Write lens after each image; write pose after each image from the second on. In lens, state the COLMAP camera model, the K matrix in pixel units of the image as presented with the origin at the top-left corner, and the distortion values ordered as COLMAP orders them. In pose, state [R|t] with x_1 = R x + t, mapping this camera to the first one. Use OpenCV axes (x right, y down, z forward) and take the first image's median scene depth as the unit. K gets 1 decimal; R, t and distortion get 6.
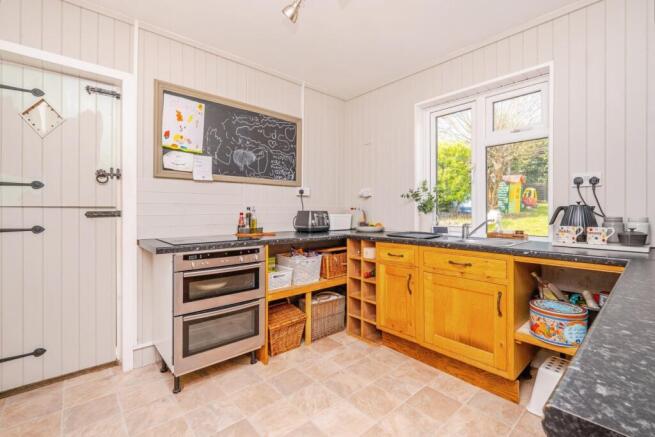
lens RADIAL K [[278.0, 0, 326.3], [0, 278.0, 221.1], [0, 0, 1]] dist [0.000736, -0.000069]
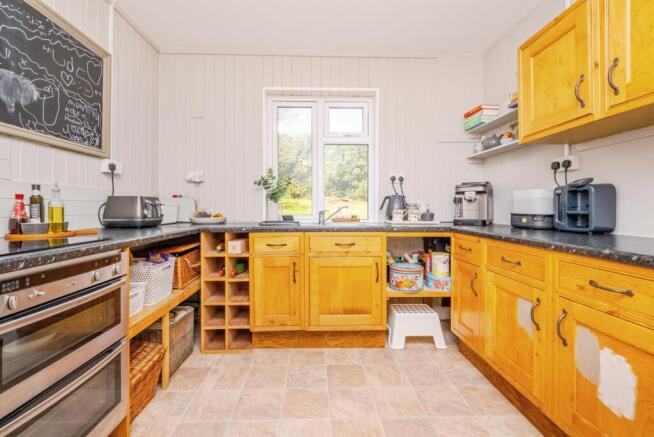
lens RADIAL K [[287.6, 0, 316.9], [0, 287.6, 217.1], [0, 0, 1]] dist [0.000243, -0.000722]
pose [[0.660082, -0.025000, 0.750778, -0.334198], [0.025165, 0.999621, 0.011162, 0.019665], [-0.750772, 0.011526, 0.660461, 0.229170]]
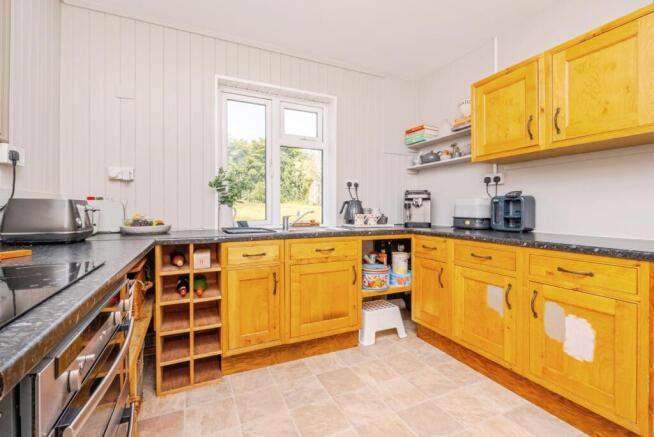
lens RADIAL K [[288.6, 0, 327.0], [0, 288.6, 218.5], [0, 0, 1]] dist [-0.000898, -0.000436]
pose [[0.307302, -0.031706, 0.951084, -0.444585], [0.033331, 0.999190, 0.022540, 0.000657], [-0.951028, 0.024774, 0.308110, 0.457329]]
